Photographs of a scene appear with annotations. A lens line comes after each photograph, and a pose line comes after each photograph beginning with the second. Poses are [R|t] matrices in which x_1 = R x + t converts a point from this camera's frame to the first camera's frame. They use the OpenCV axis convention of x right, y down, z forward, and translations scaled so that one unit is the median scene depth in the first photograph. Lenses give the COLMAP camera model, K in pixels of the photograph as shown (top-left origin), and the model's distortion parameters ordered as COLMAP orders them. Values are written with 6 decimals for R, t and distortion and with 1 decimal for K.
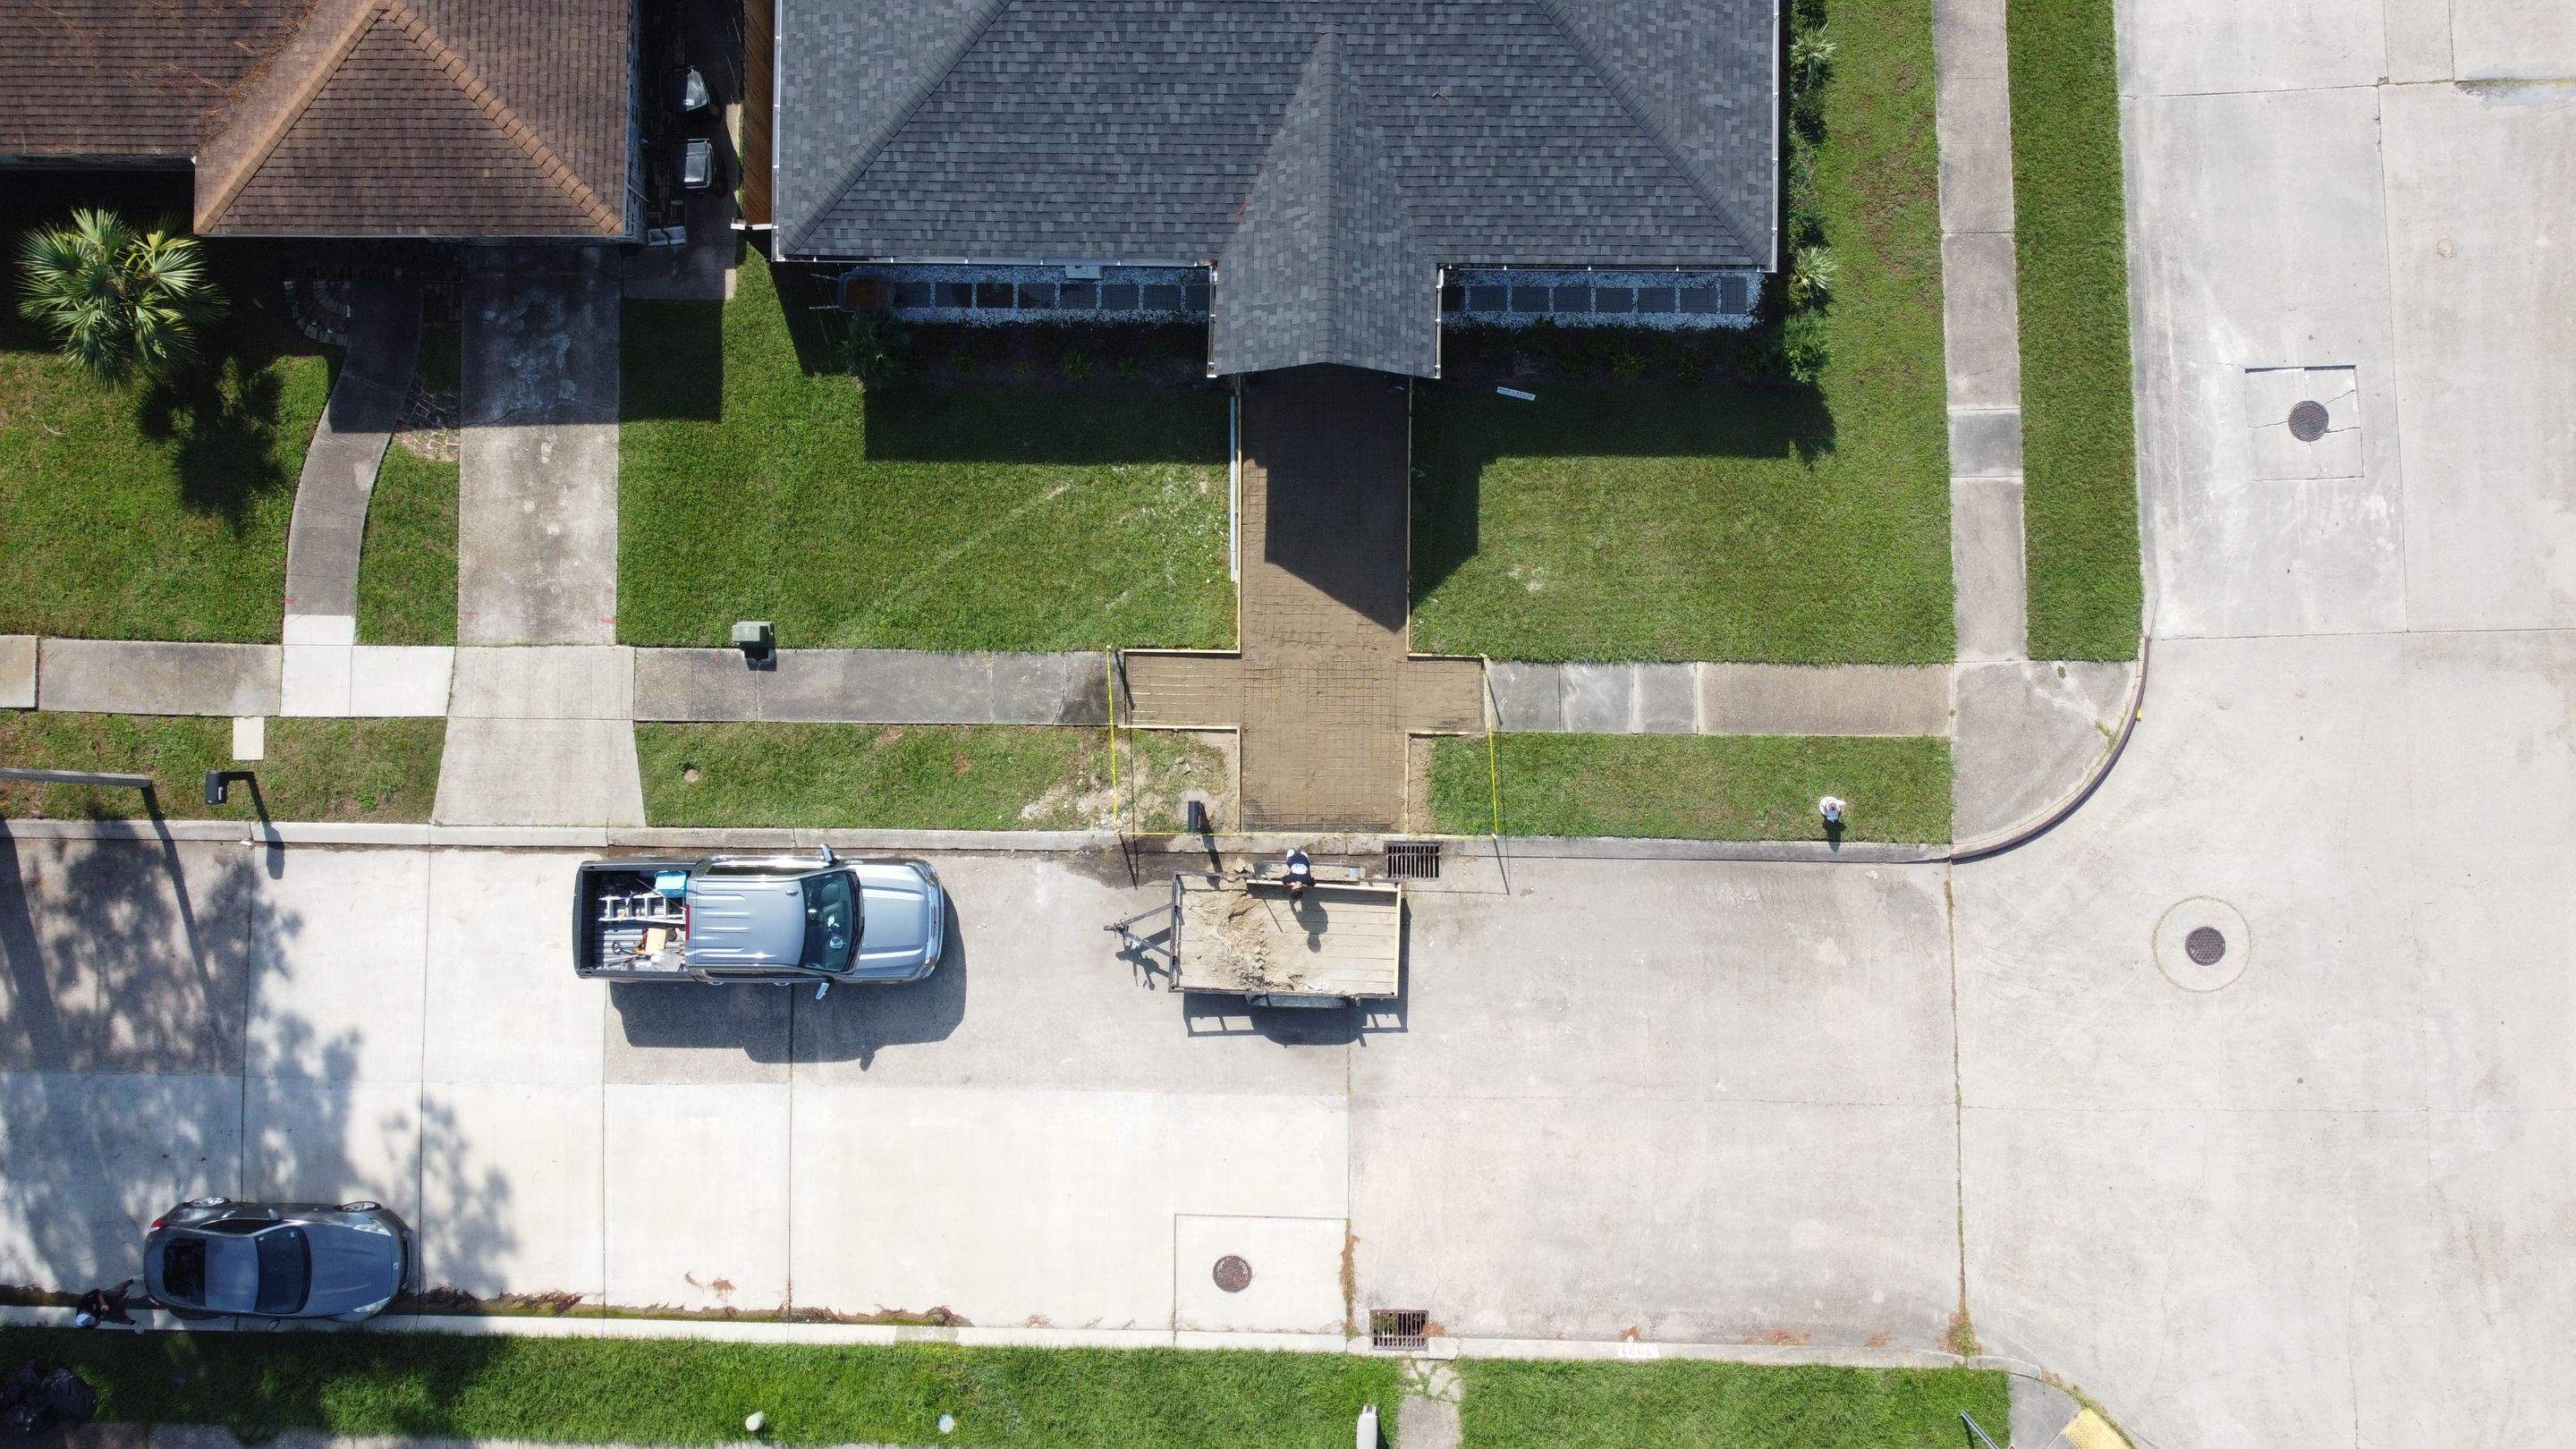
lens RADIAL K [[1955.1, 0, 1291.2], [0, 1955.1, 700.6], [0, 0, 1]] dist [-0.001238, -0.009437]
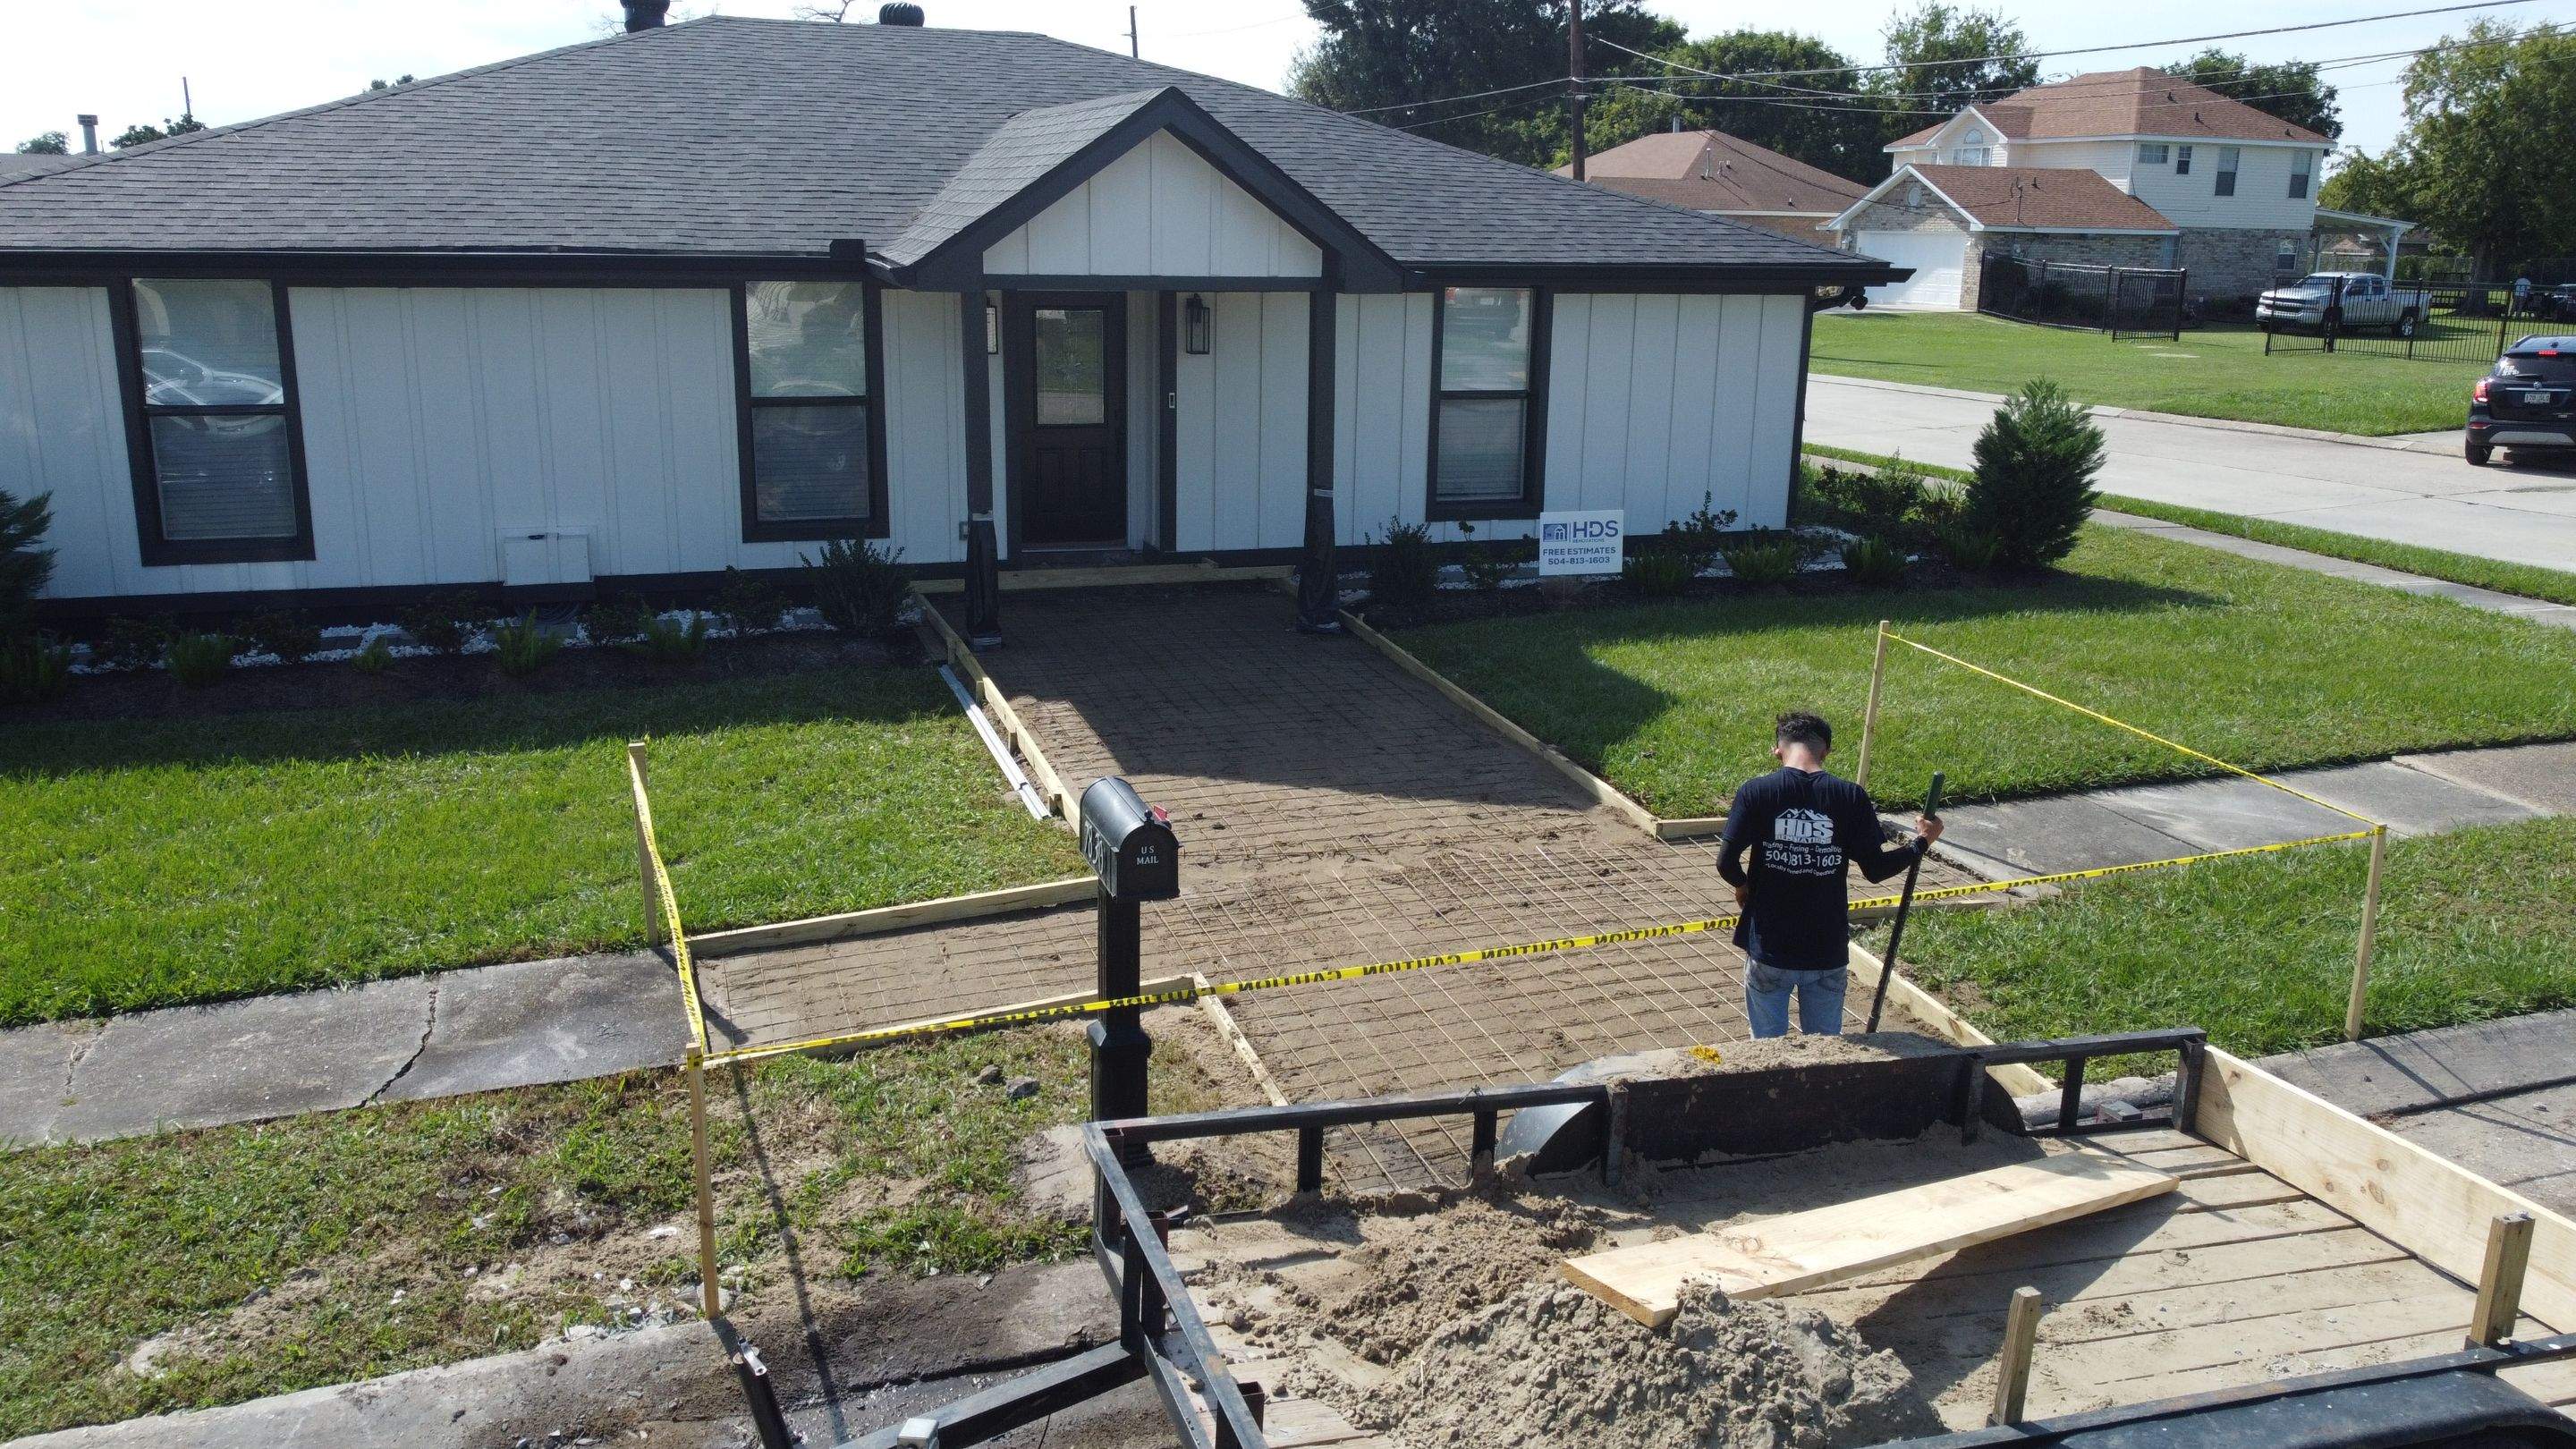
lens RADIAL K [[1955.1, 0, 1284.6], [0, 1955.1, 713.1], [0, 0, 1]] dist [-0.001238, -0.009437]
pose [[0.943467, -0.052456, 0.327290, -0.095041], [0.329287, 0.261371, -0.907334, 0.231137], [-0.037949, 0.963812, 0.263868, 0.904360]]
